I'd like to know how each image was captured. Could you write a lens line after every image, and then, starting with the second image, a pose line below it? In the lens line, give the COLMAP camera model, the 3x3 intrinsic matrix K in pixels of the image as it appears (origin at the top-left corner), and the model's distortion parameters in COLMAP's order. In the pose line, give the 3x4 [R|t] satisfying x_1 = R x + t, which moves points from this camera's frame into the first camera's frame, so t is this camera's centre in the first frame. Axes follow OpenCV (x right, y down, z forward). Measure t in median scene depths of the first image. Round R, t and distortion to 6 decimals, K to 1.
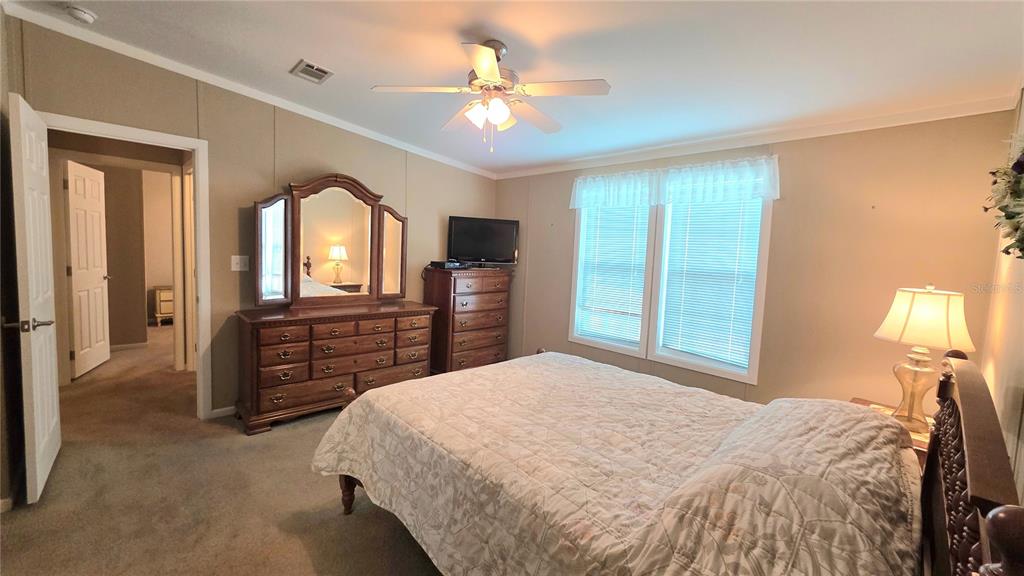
lens RADIAL K [[408.5, 0, 513.7], [0, 408.5, 284.4], [0, 0, 1]] dist [0.000459, 0.000414]
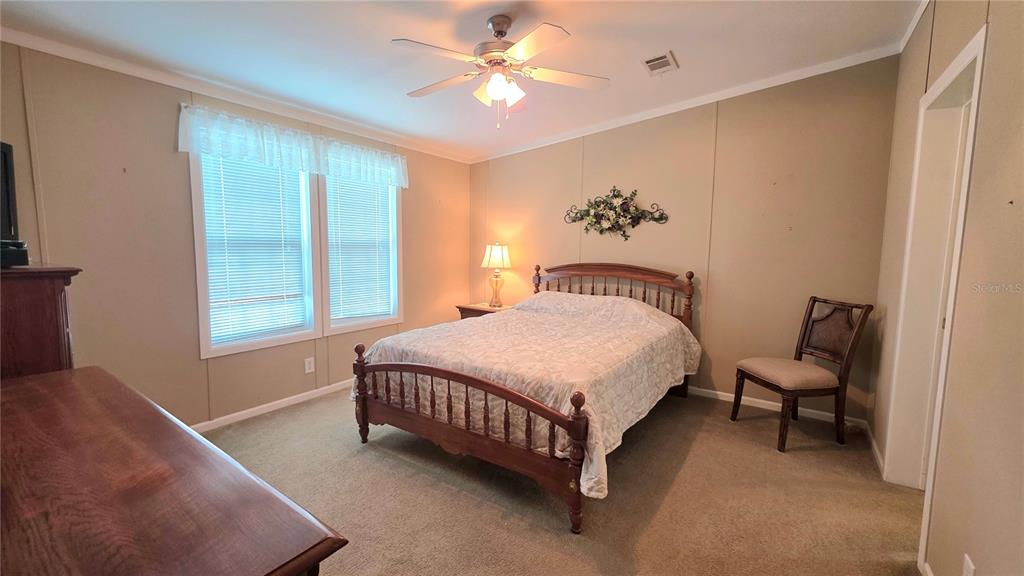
lens RADIAL K [[408.5, 0, 513.7], [0, 408.5, 284.4], [0, 0, 1]] dist [0.000459, 0.000414]
pose [[-0.213504, -0.143035, 0.966414, -0.720086], [0.055296, 0.985869, 0.158130, -0.069434], [-0.975376, 0.087200, -0.202578, 0.795134]]
